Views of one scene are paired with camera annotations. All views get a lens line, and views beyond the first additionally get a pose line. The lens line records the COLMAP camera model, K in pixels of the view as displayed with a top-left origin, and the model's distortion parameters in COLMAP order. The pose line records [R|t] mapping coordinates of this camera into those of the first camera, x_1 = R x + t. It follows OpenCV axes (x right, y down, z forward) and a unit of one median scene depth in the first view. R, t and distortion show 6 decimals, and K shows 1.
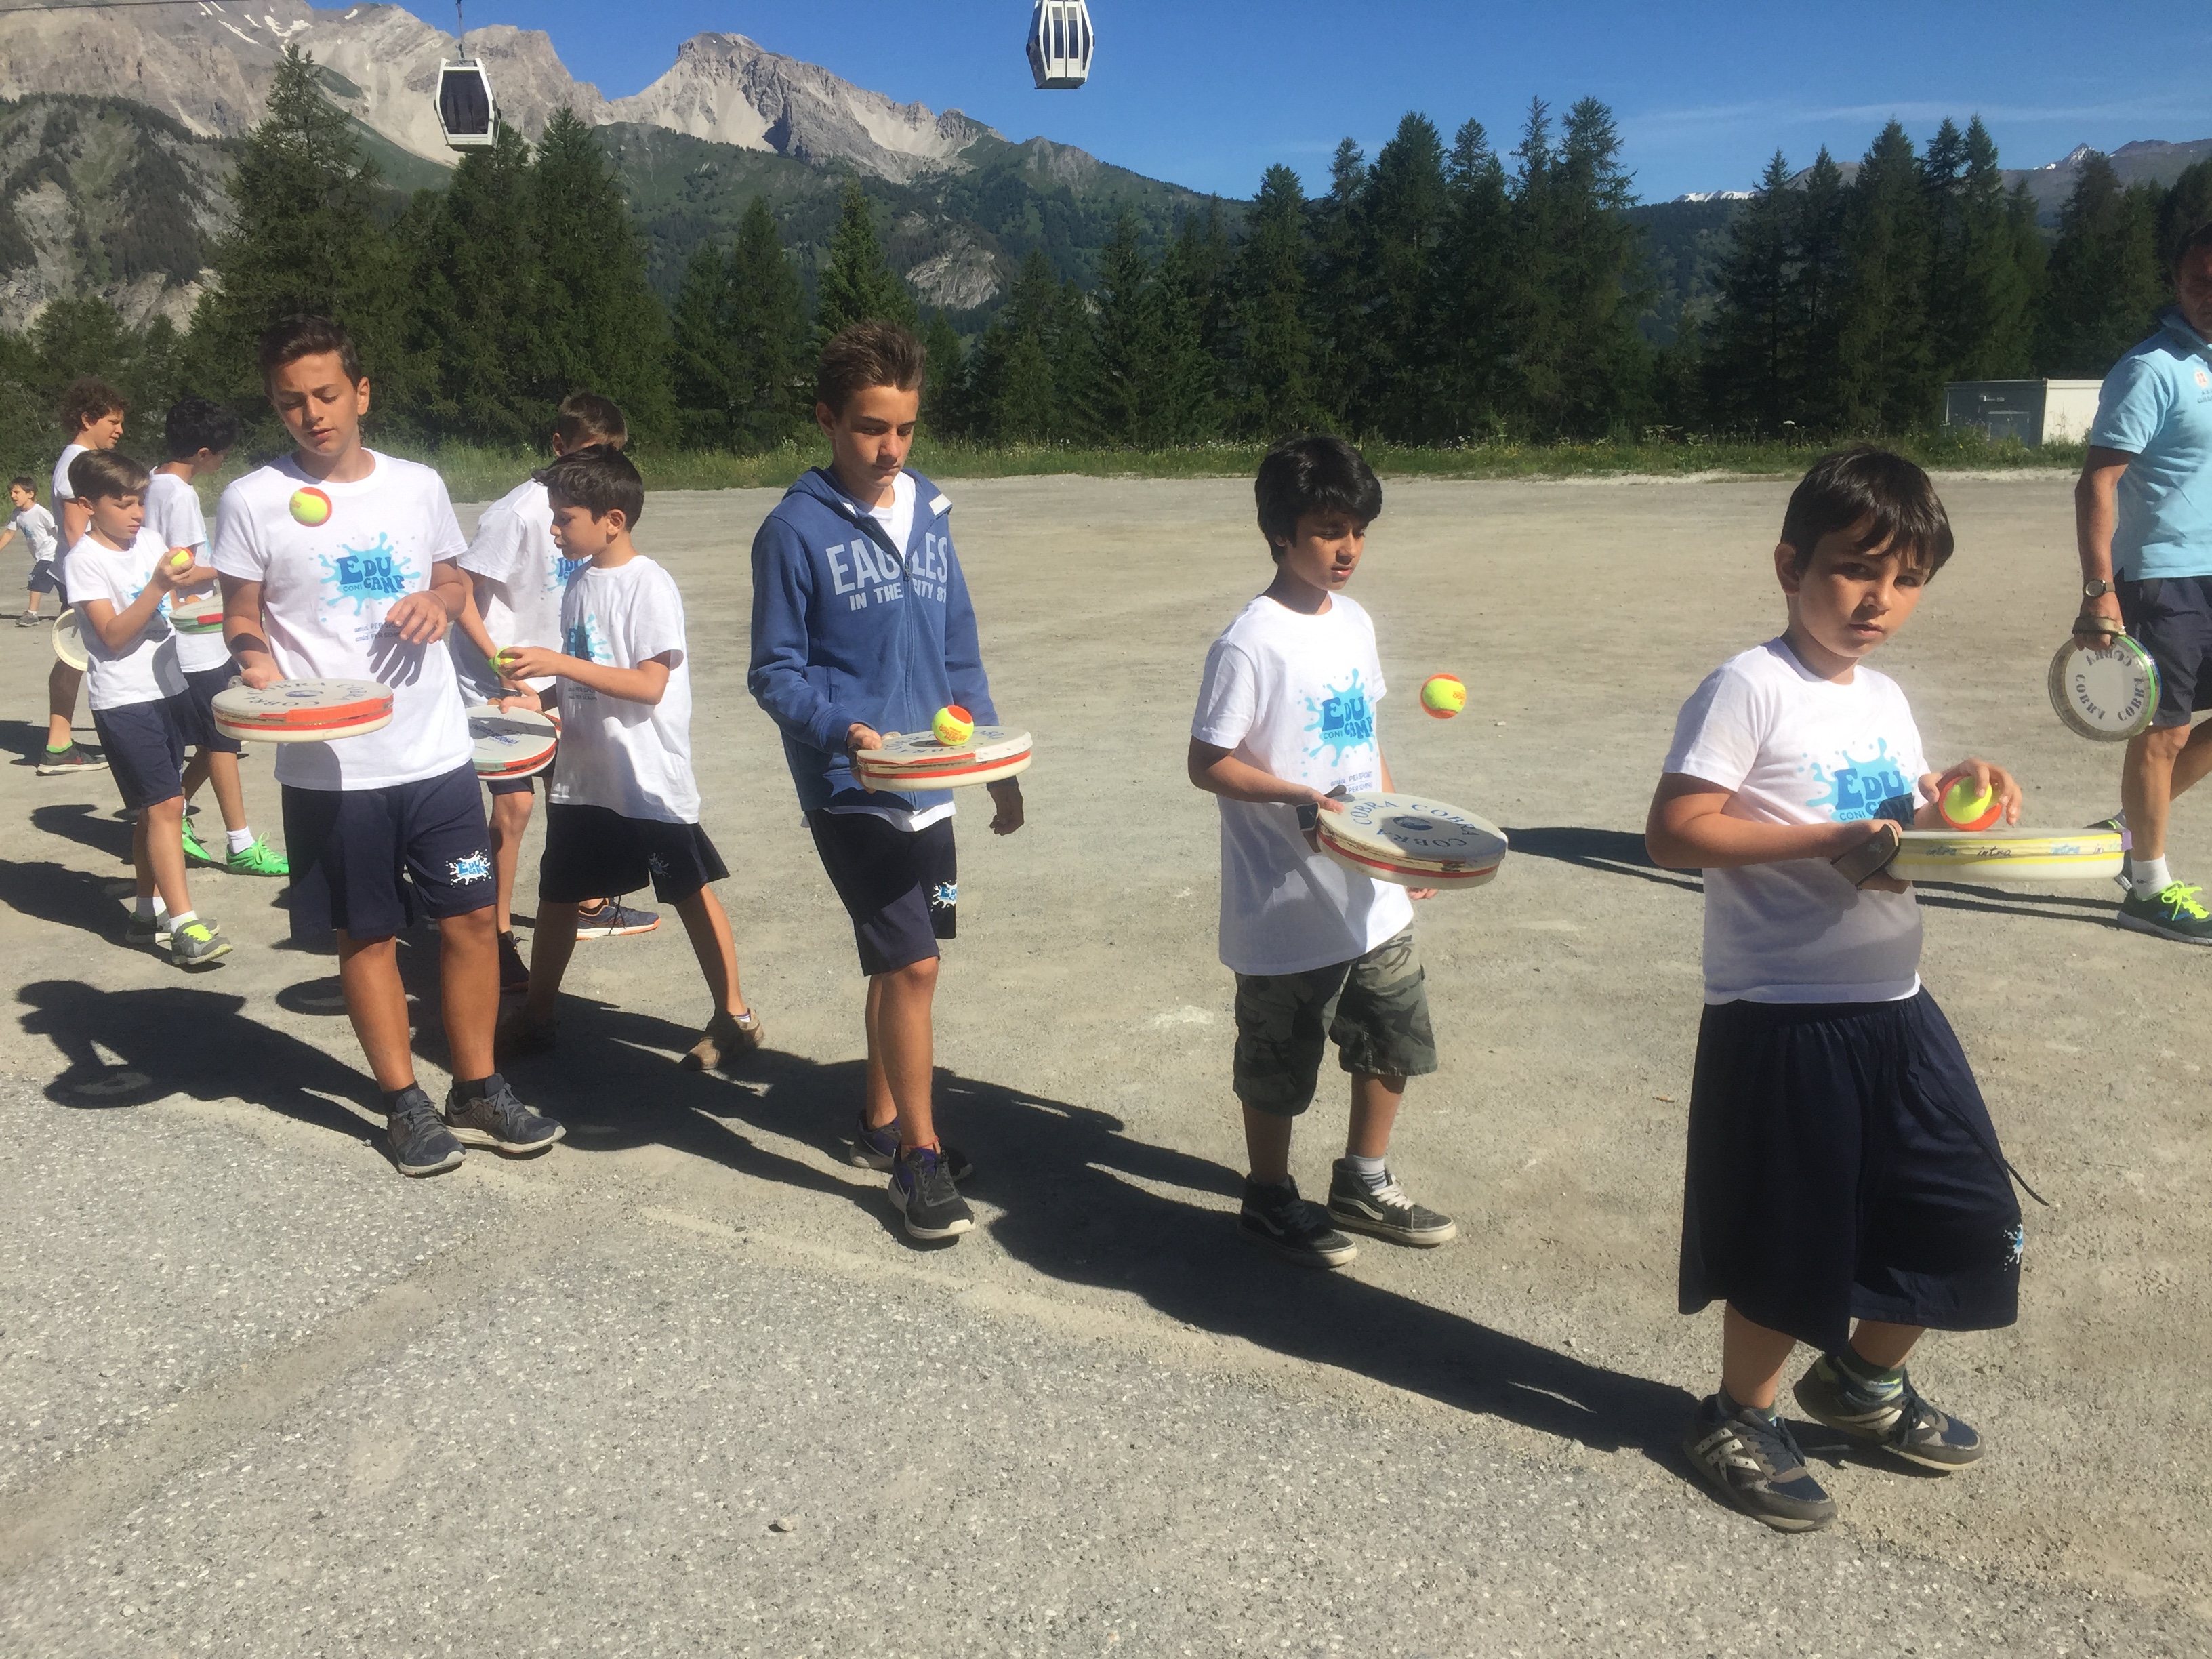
lens RADIAL K [[1966.8, 0, 1147.3], [0, 1966.8, 842.5], [0, 0, 1]] dist [0.088253, -0.122406]
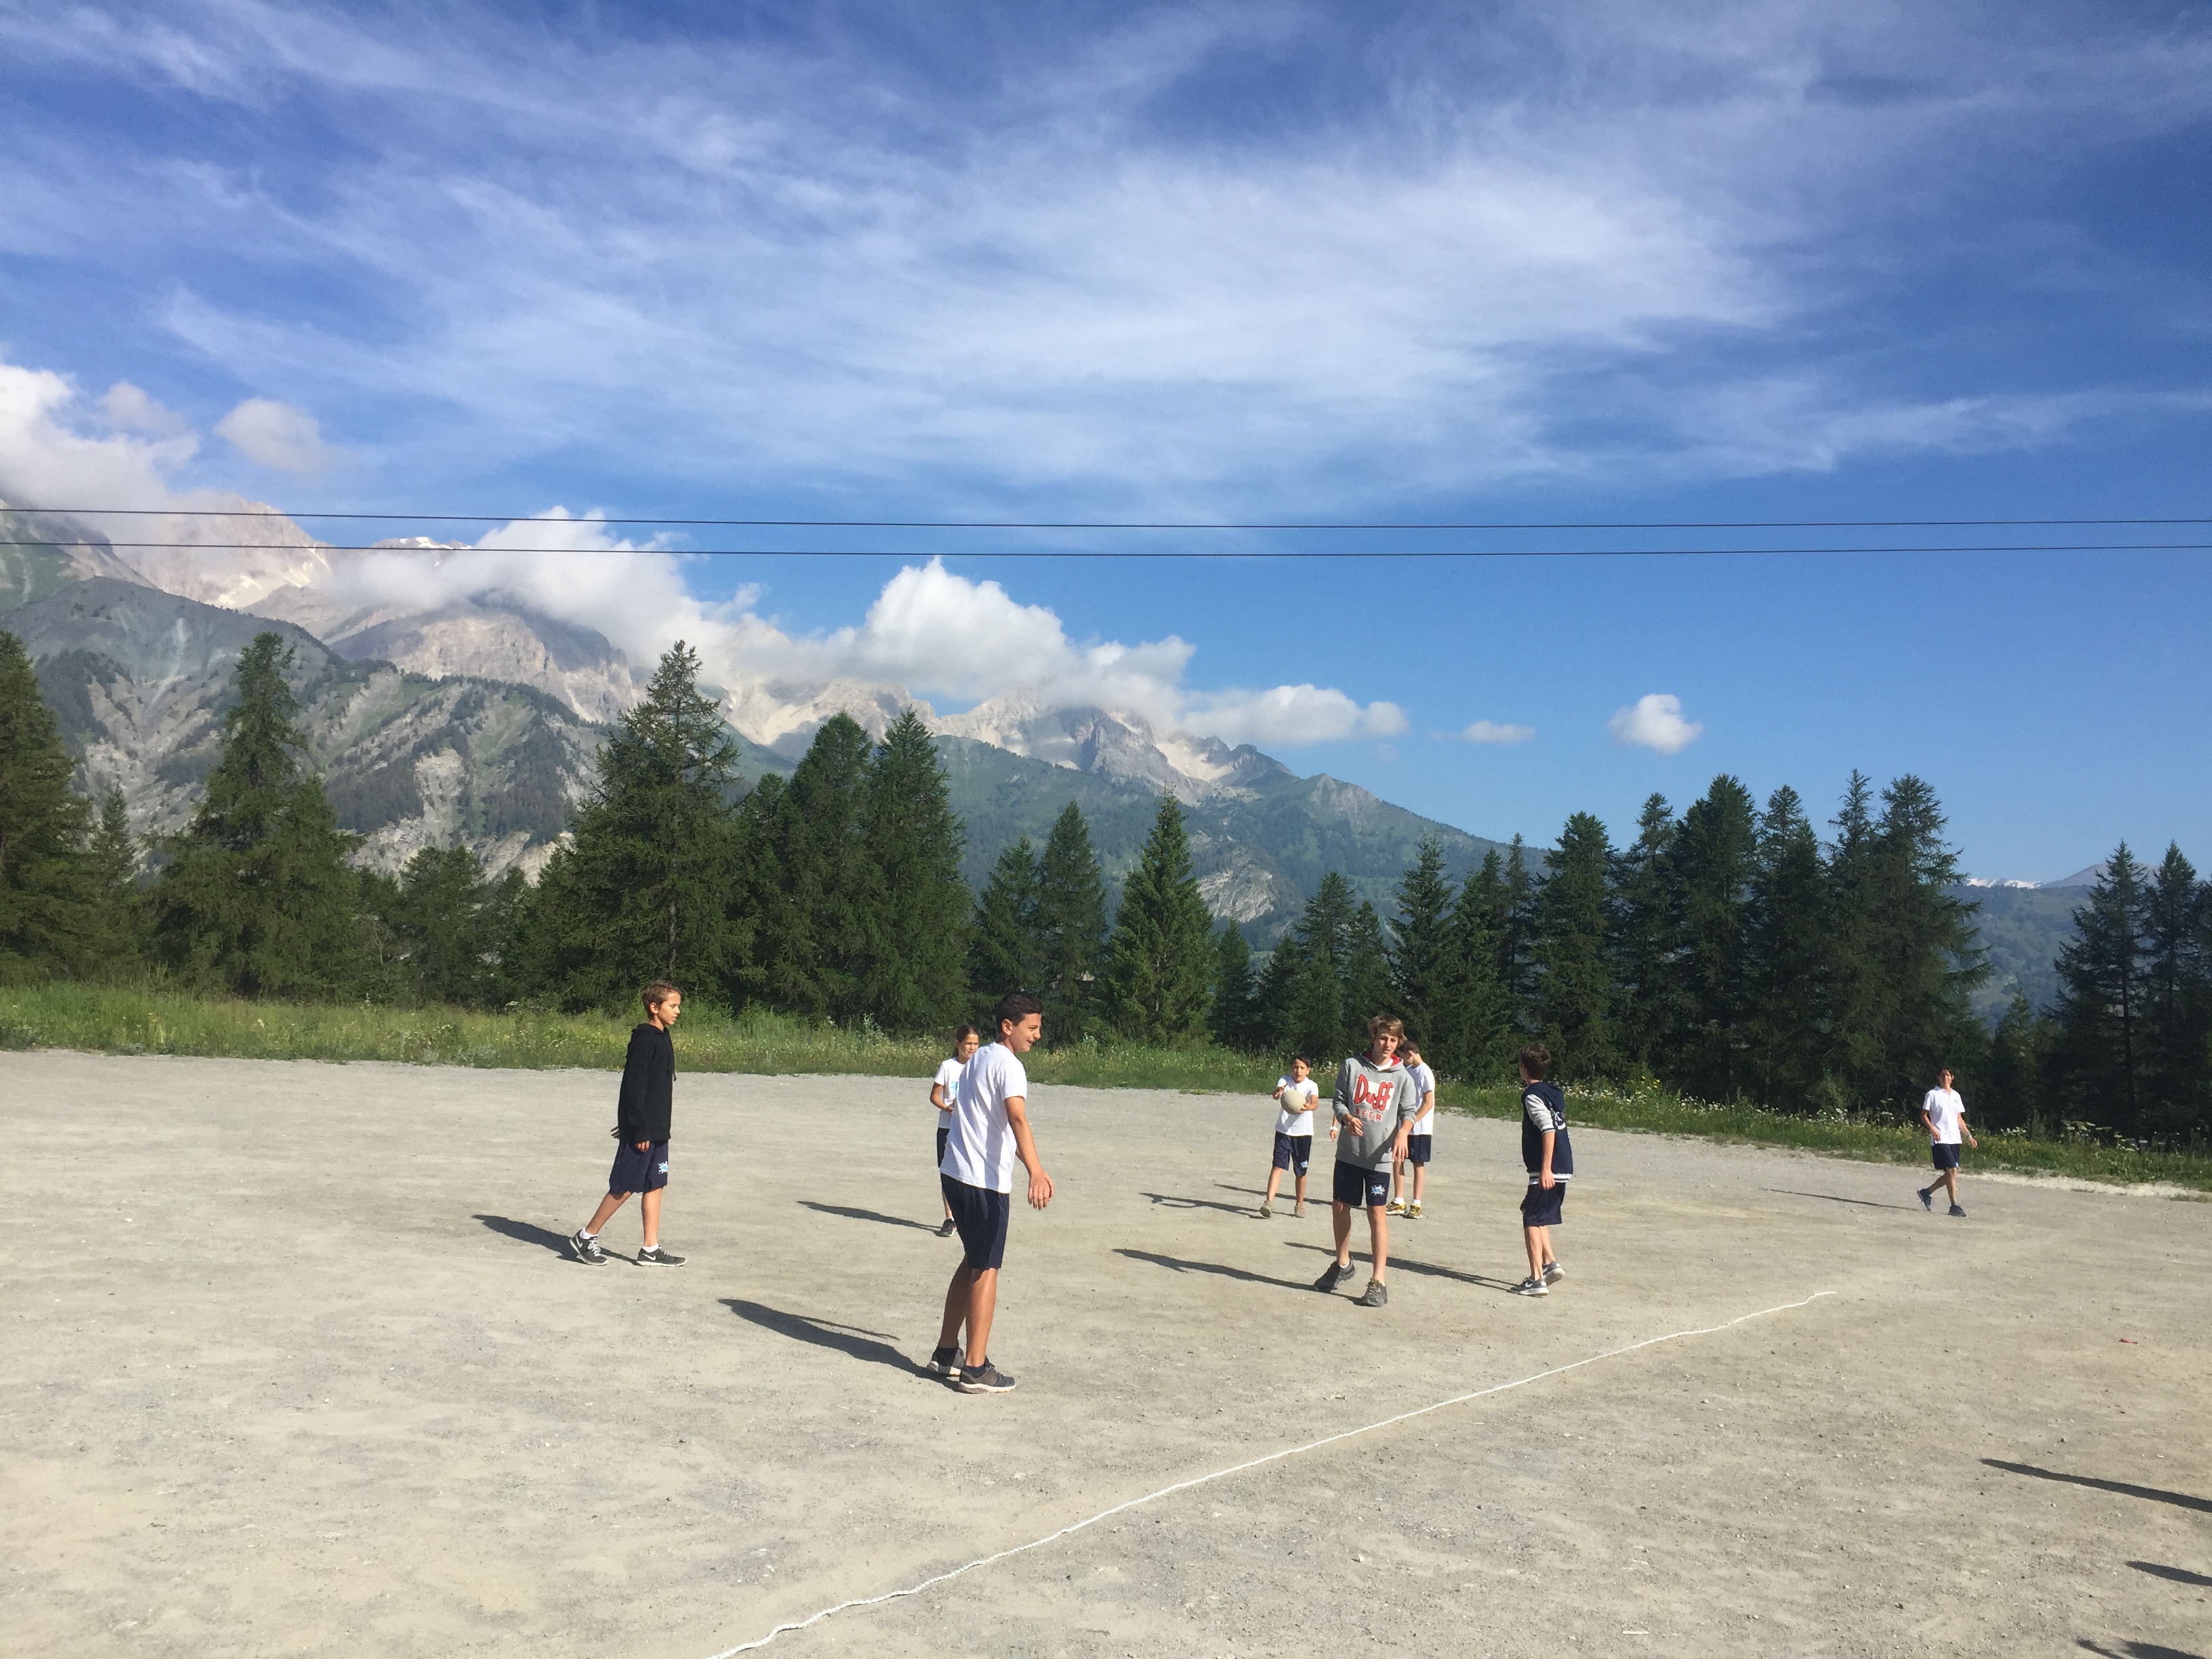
lens RADIAL K [[1966.8, 0, 1105.0], [0, 1966.8, 827.3], [0, 0, 1]] dist [0.088253, -0.122406]
pose [[0.983983, 0.079668, -0.159471, -0.013679], [-0.124801, 0.946645, -0.297134, -0.007596], [0.127290, 0.312277, 0.941425, 0.032033]]
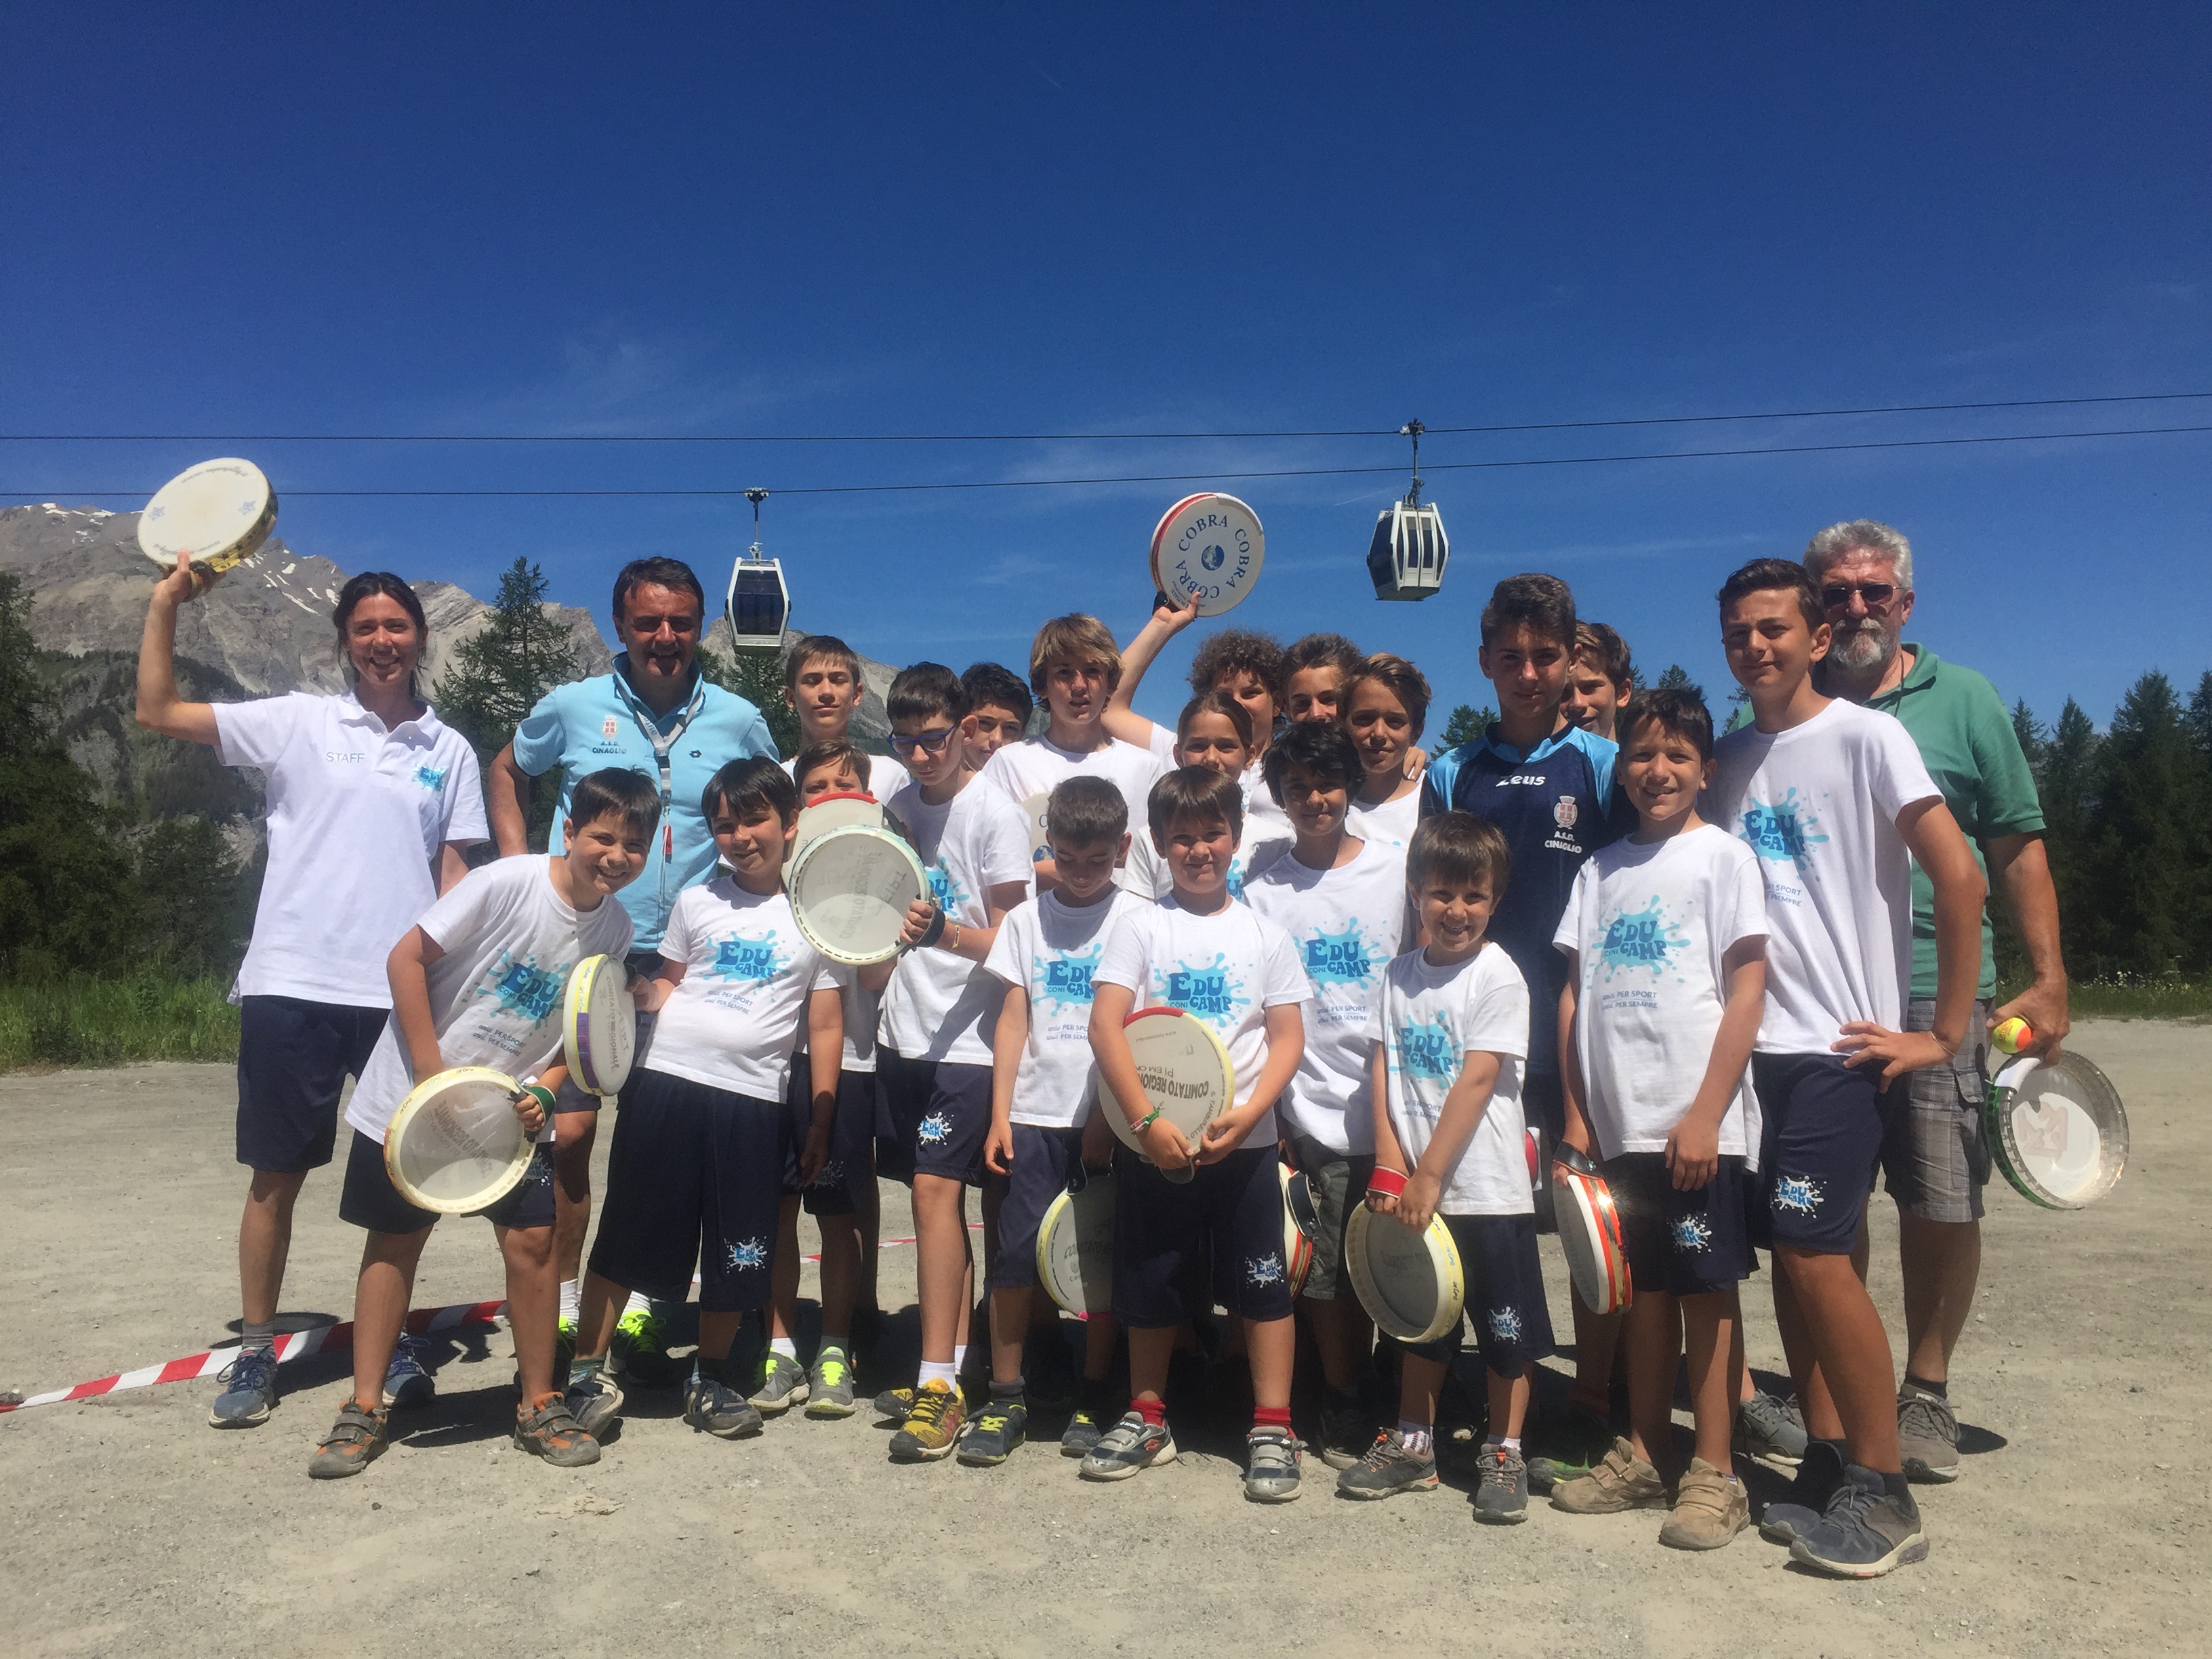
lens RADIAL K [[1966.8, 0, 1146.3], [0, 1966.8, 806.5], [0, 0, 1]] dist [0.088253, -0.122406]
pose [[0.999815, 0.019078, 0.002568, -0.105722], [-0.017536, 0.957668, -0.287339, -0.016482], [-0.007942, 0.287241, 0.957825, 0.103128]]
